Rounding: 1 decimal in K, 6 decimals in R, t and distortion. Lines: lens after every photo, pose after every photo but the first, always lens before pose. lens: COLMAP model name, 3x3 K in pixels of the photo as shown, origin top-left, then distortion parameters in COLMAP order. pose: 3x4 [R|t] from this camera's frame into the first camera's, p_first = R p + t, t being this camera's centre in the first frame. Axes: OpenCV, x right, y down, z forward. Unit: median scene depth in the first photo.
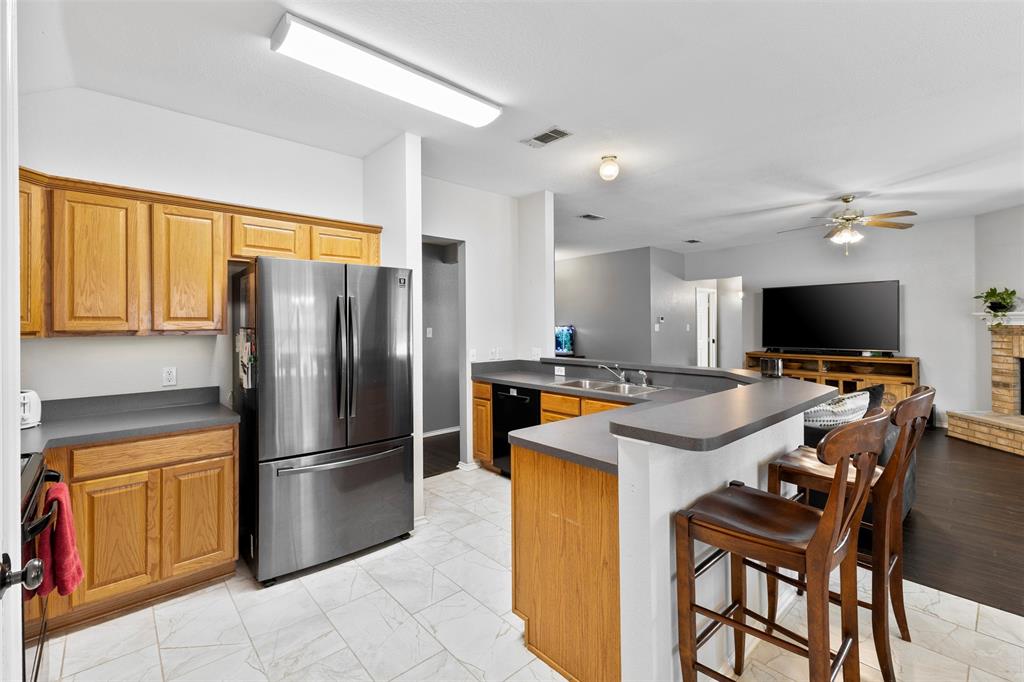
lens RADIAL K [[442.4, 0, 512.3], [0, 442.4, 322.9], [0, 0, 1]] dist [0.010512, -0.004591]
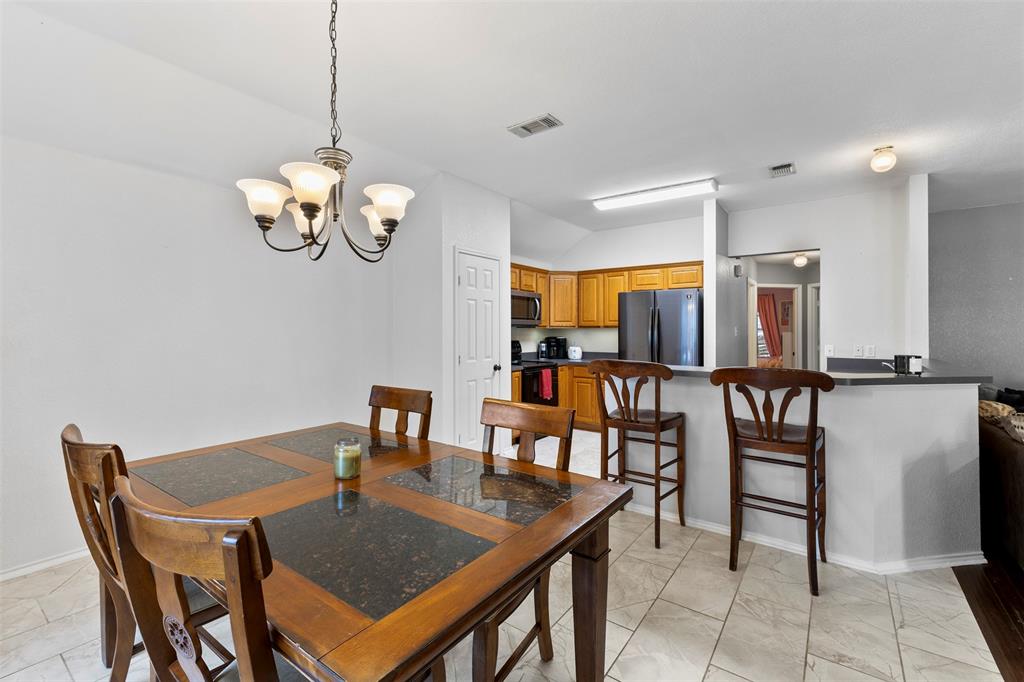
lens RADIAL K [[442.4, 0, 503.3], [0, 442.4, 325.8], [0, 0, 1]] dist [0.010512, -0.004591]
pose [[0.189619, -0.002183, -0.981855, 0.699460], [0.001589, 0.999997, -0.001917, 0.009793], [0.981856, -0.001197, 0.189622, 0.000070]]
